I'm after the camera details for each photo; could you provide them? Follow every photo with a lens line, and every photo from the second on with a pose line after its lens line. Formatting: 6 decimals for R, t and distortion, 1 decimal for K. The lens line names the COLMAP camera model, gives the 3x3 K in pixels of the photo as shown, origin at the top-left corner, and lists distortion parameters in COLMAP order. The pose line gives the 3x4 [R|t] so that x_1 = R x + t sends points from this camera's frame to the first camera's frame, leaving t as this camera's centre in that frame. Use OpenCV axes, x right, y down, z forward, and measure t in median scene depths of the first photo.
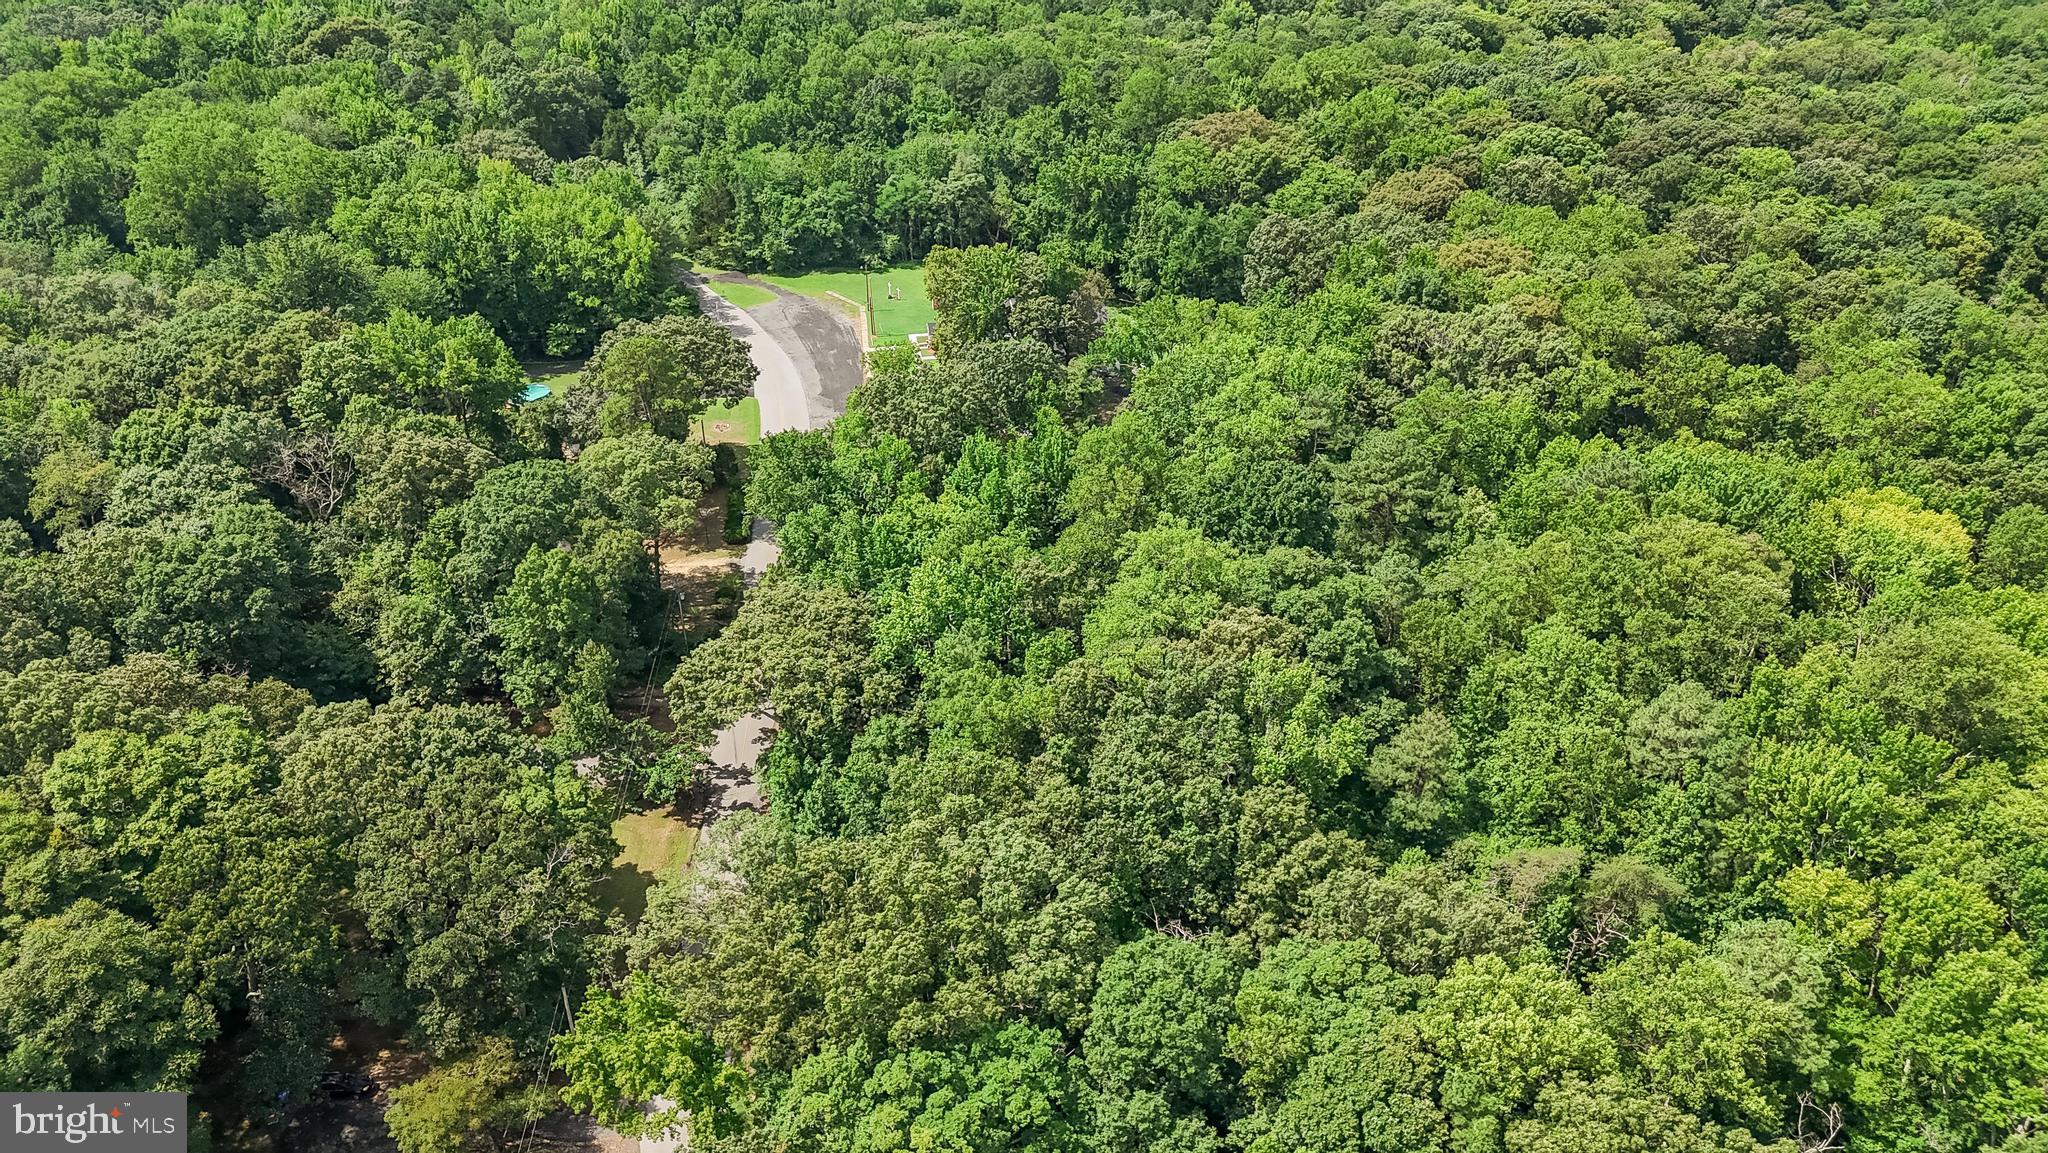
lens RADIAL K [[1495.7, 0, 1027.8], [0, 1495.7, 587.5], [0, 0, 1]] dist [0.060704, -0.053927]
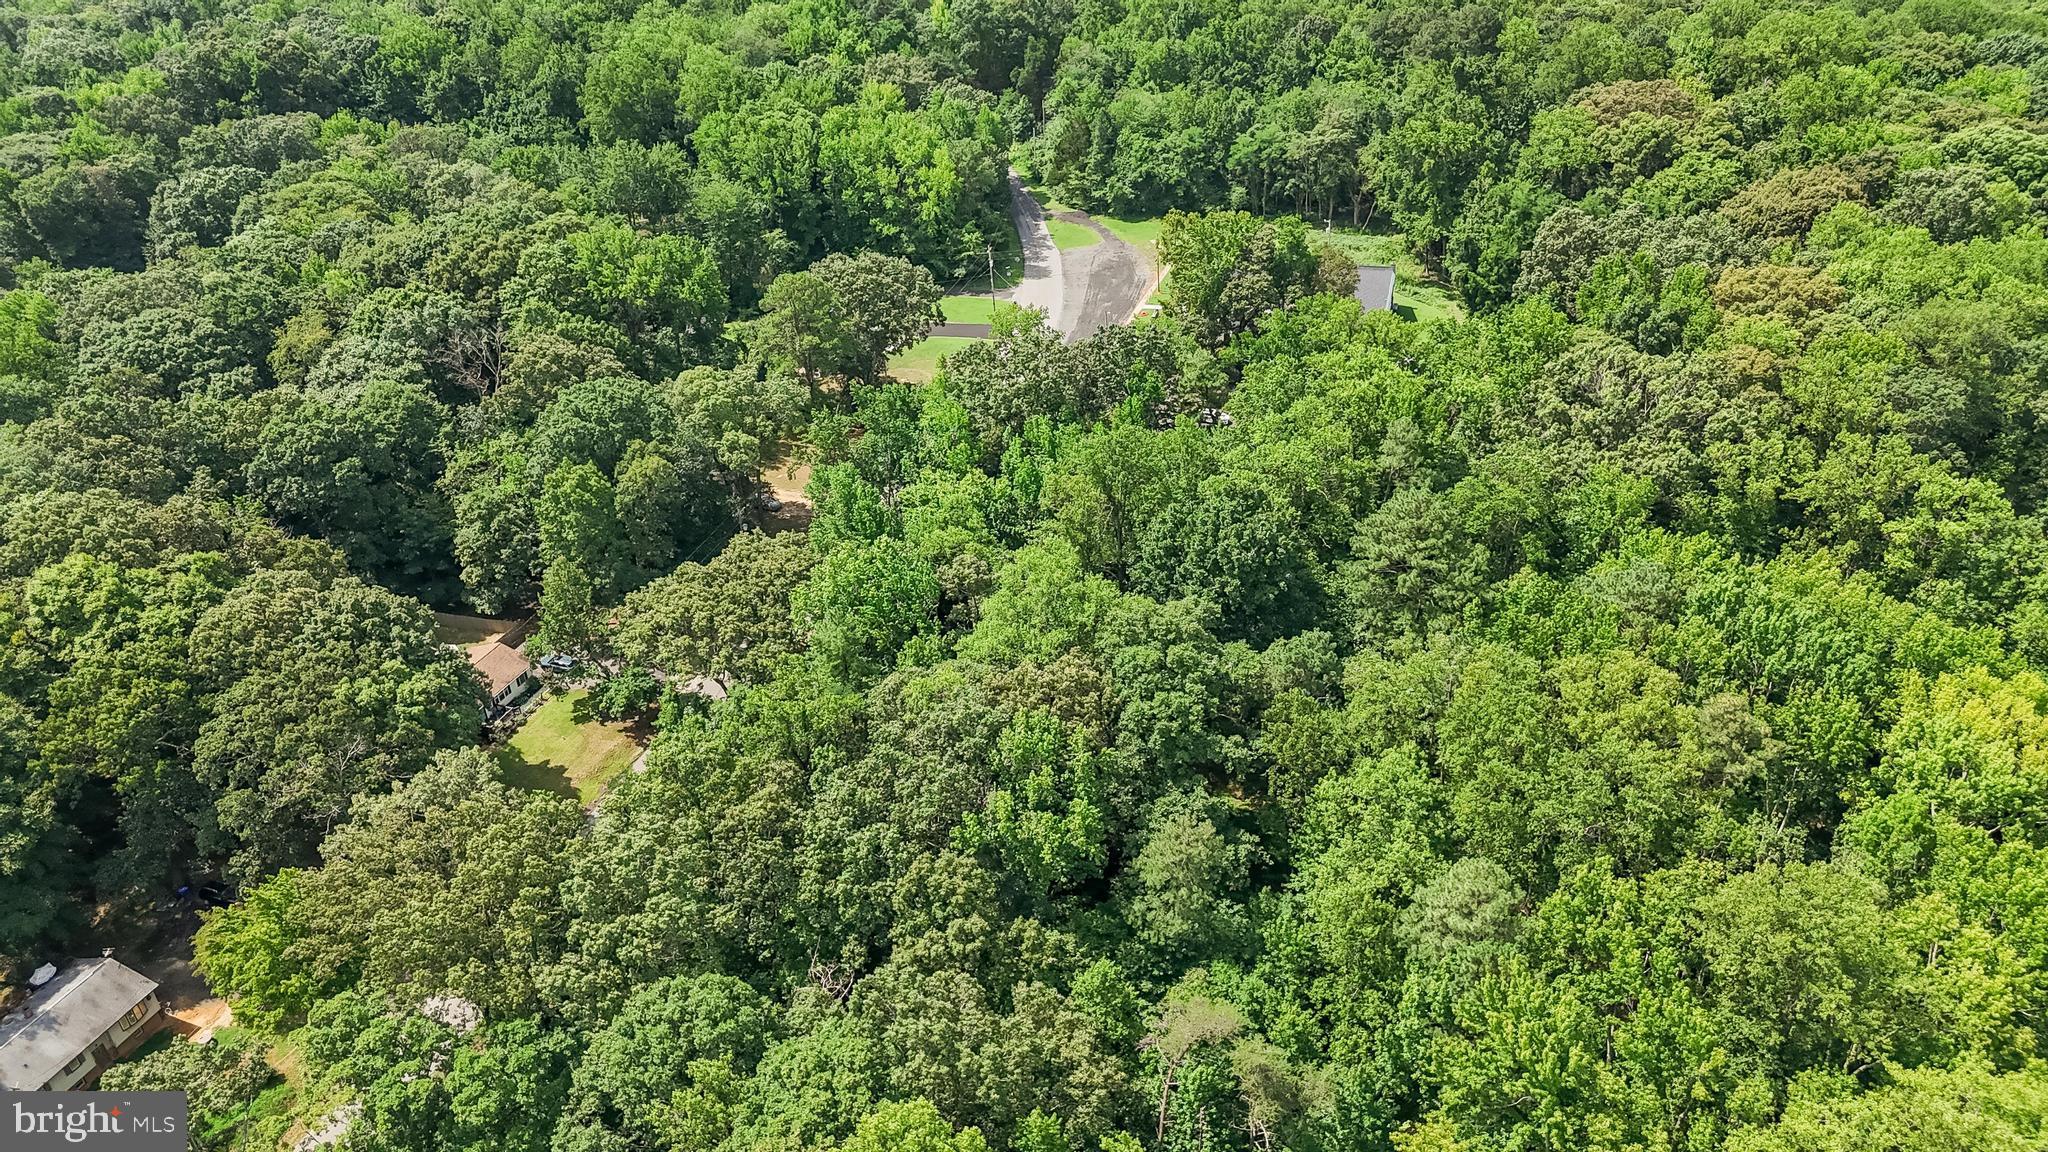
lens RADIAL K [[1495.7, 0, 1019.8], [0, 1495.7, 577.2], [0, 0, 1]] dist [0.060704, -0.053927]
pose [[0.904121, 0.191668, -0.381876, 0.231472], [-0.175146, 0.981453, 0.077932, -0.050027], [0.389730, -0.003577, 0.920922, 0.078804]]
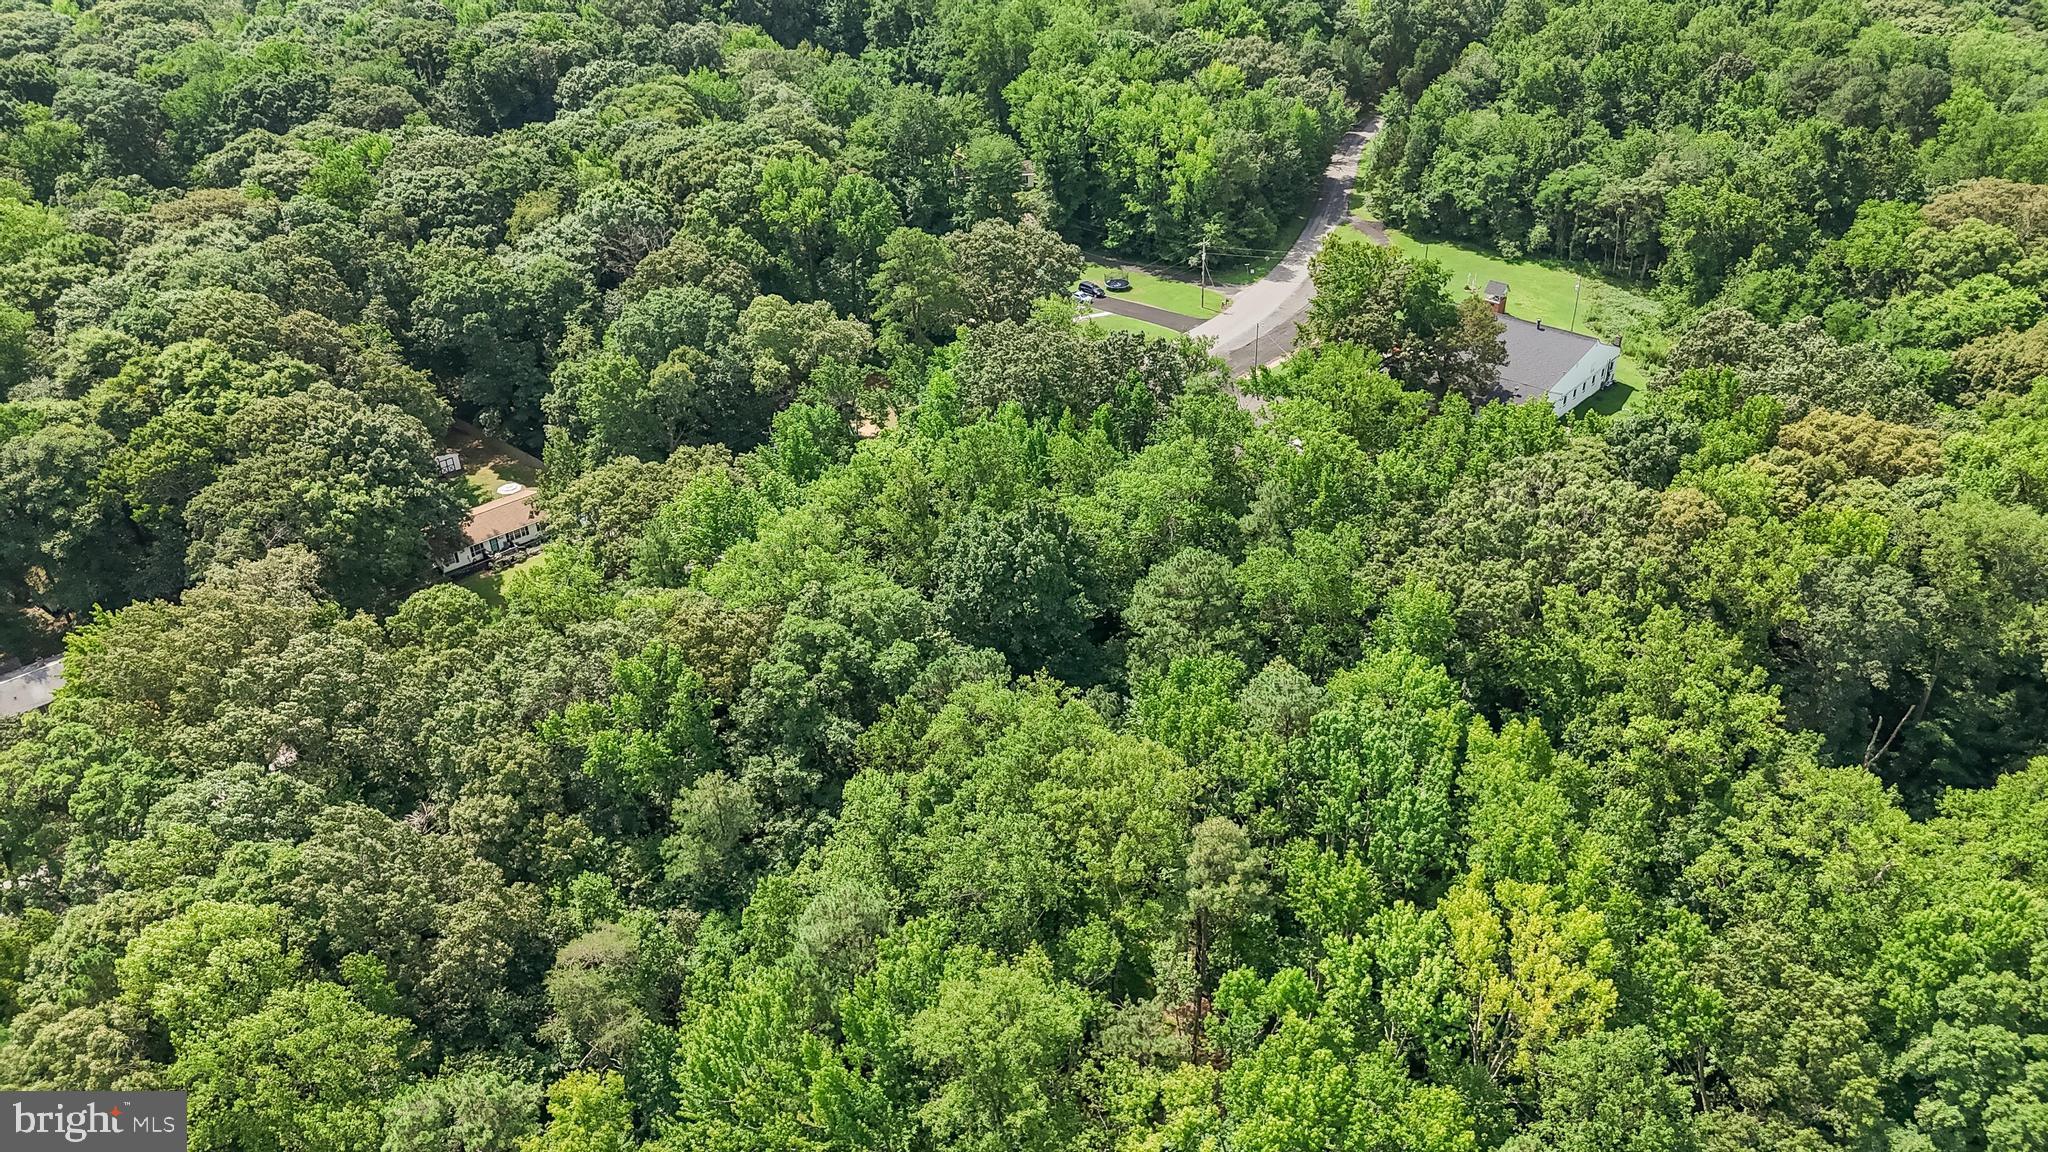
lens RADIAL K [[1495.7, 0, 1009.9], [0, 1495.7, 567.0], [0, 0, 1]] dist [0.060704, -0.053927]
pose [[0.629692, 0.403391, -0.663900, 0.451685], [-0.371149, 0.906985, 0.199066, -0.135988], [0.682449, 0.121056, 0.720839, 0.208412]]
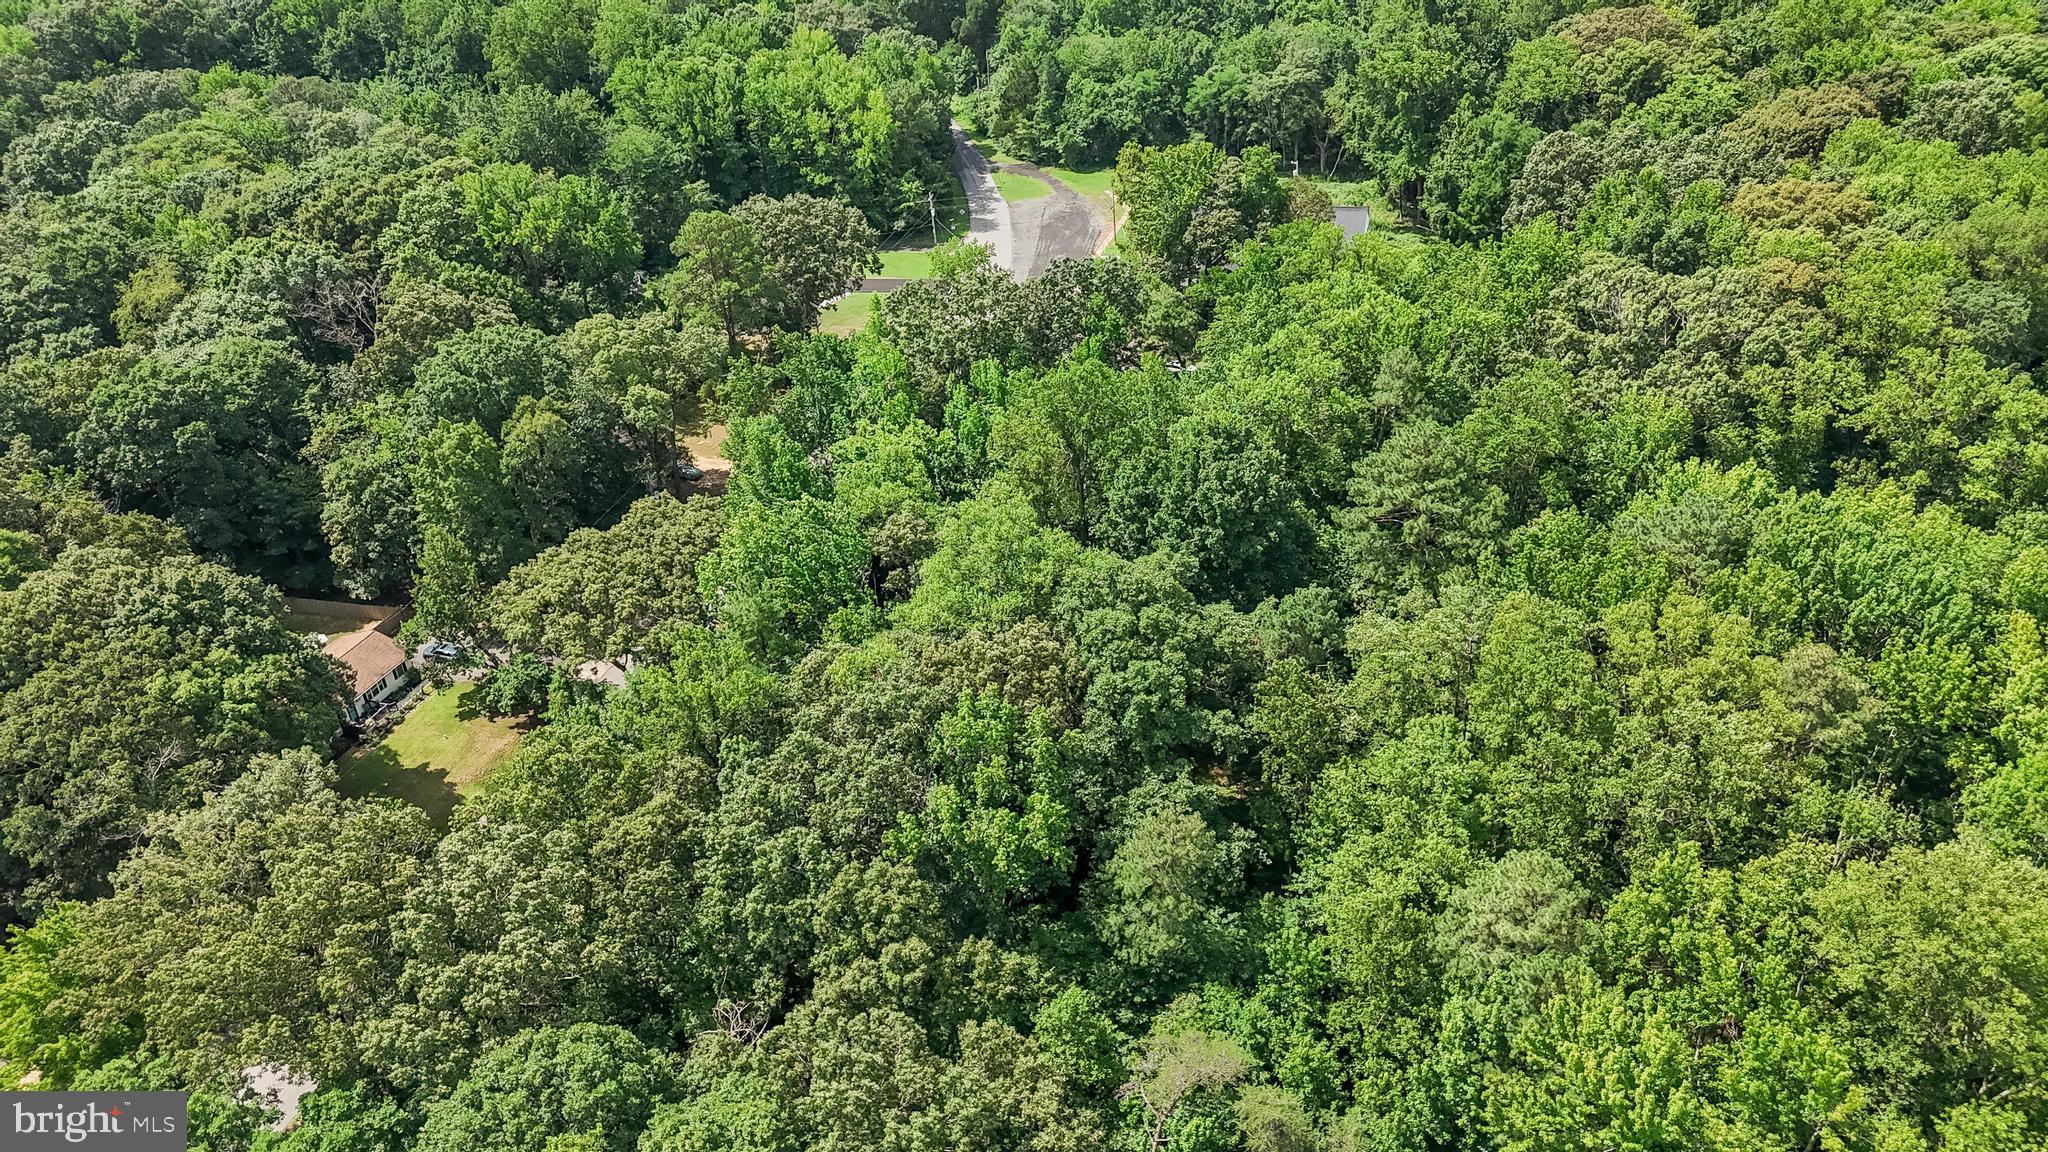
lens RADIAL K [[1495.7, 0, 1021.8], [0, 1495.7, 582.2], [0, 0, 1]] dist [0.060704, -0.053927]
pose [[0.918830, 0.174003, -0.354224, 0.208636], [-0.155105, 0.984547, 0.081302, -0.034439], [0.362897, -0.019761, 0.931620, 0.148287]]
